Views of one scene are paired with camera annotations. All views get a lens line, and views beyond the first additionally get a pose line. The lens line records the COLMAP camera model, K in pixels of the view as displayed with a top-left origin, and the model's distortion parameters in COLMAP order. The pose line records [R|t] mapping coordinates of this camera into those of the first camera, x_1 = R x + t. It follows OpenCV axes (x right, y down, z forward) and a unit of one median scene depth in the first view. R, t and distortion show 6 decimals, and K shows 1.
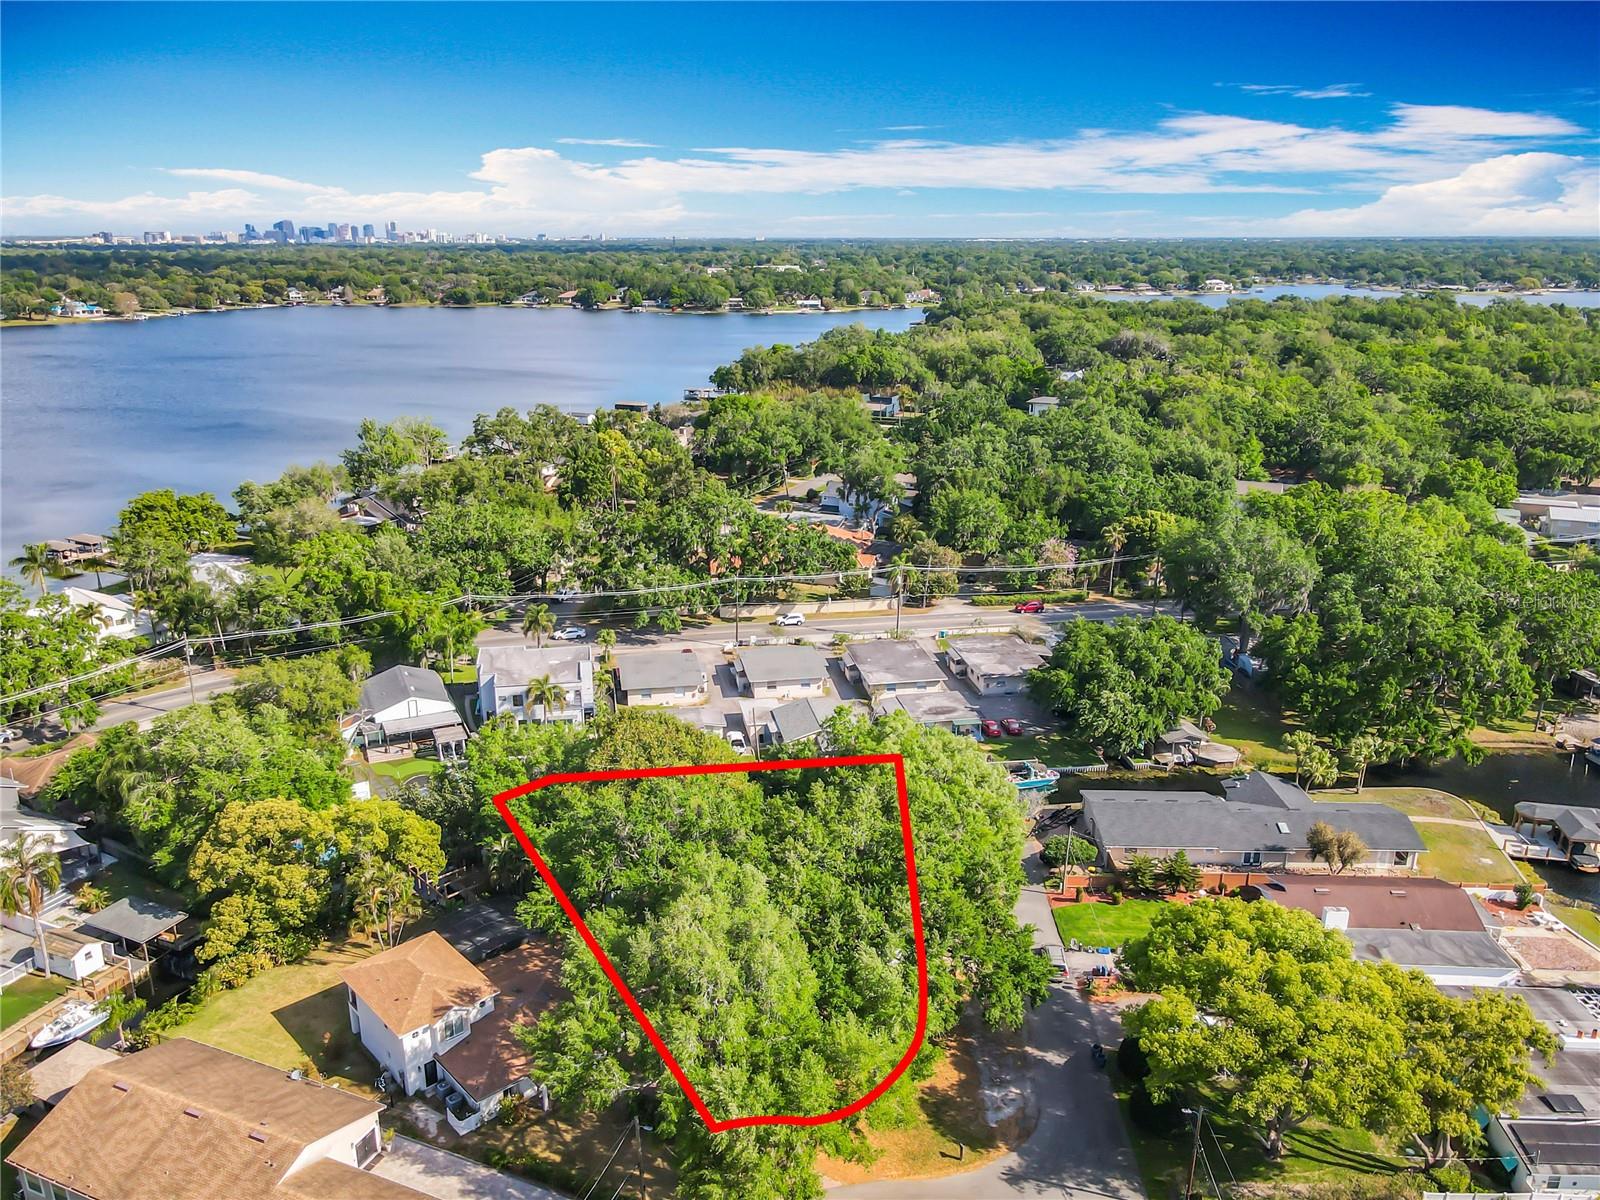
lens RADIAL K [[1196.9, 0, 804.5], [0, 1196.9, 561.4], [0, 0, 1]] dist [-0.002792, 0.036191]
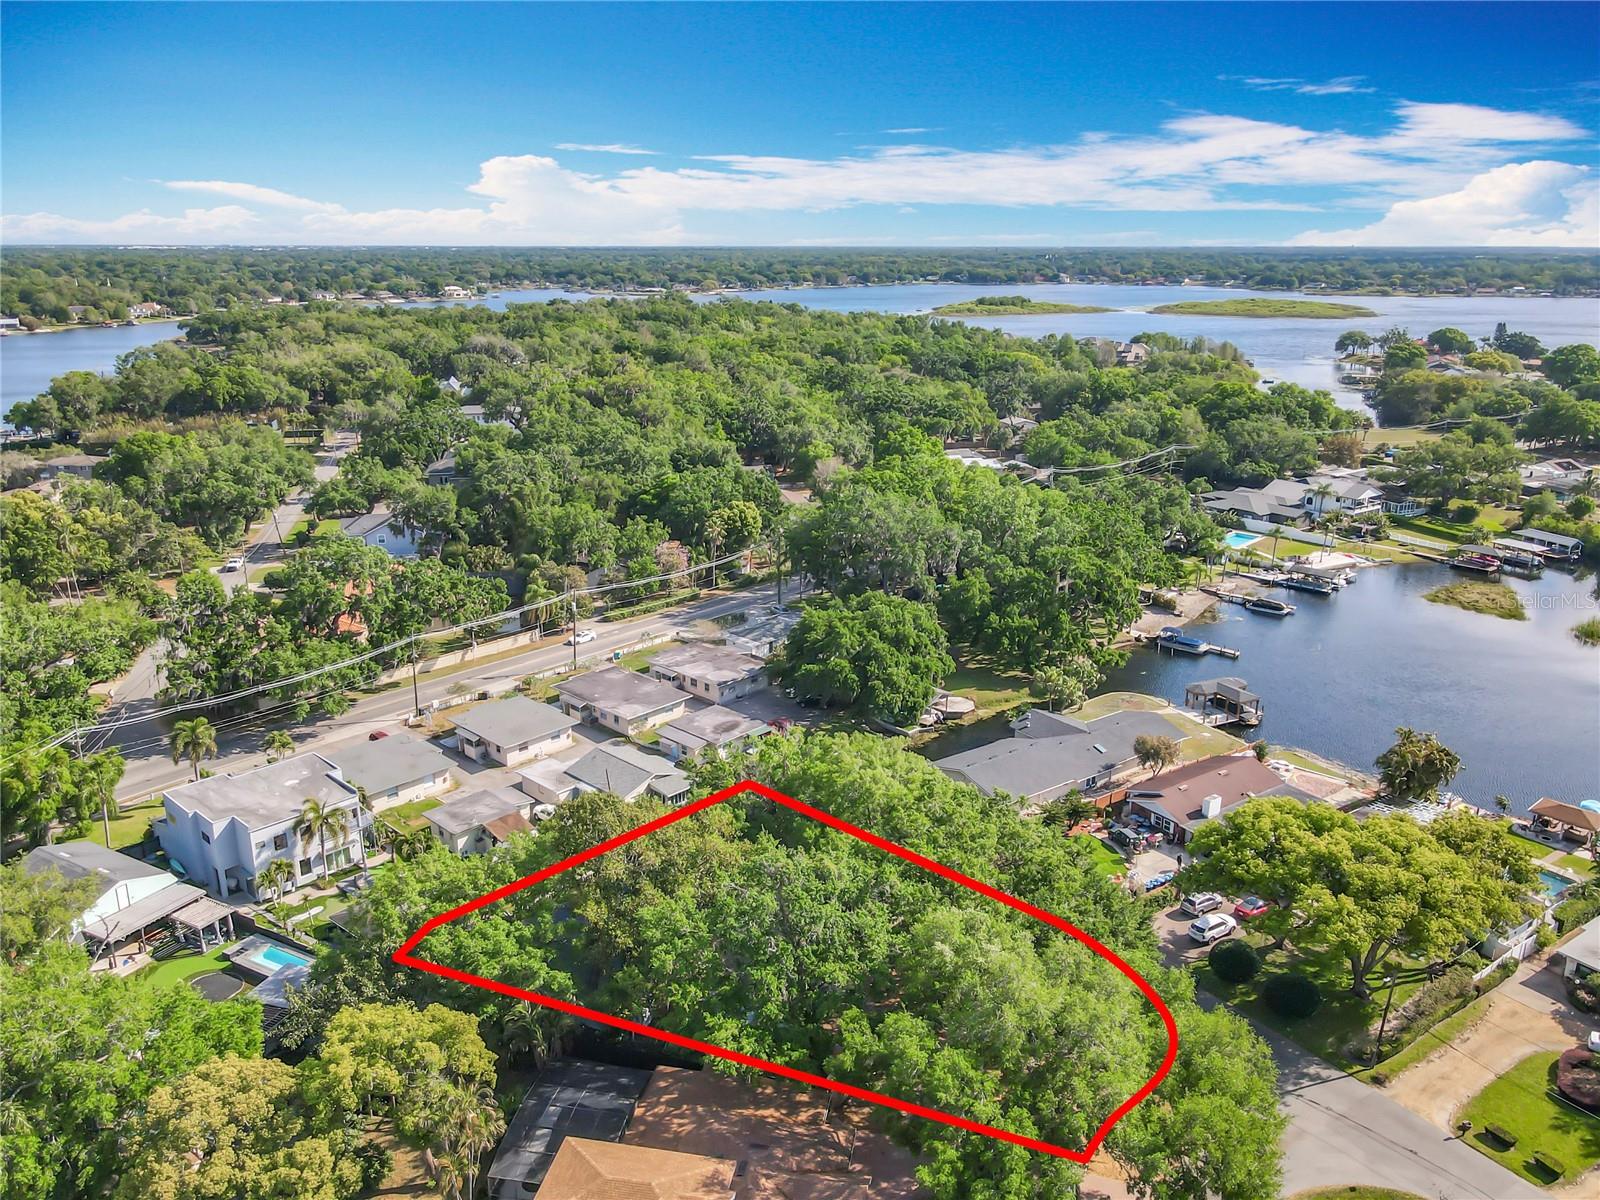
lens RADIAL K [[1196.9, 0, 804.5], [0, 1196.9, 561.4], [0, 0, 1]] dist [-0.002792, 0.036191]
pose [[0.803972, -0.153248, 0.574582, -0.315487], [0.156893, 0.986652, 0.043624, -0.032359], [-0.573598, 0.055075, 0.817284, 0.152744]]
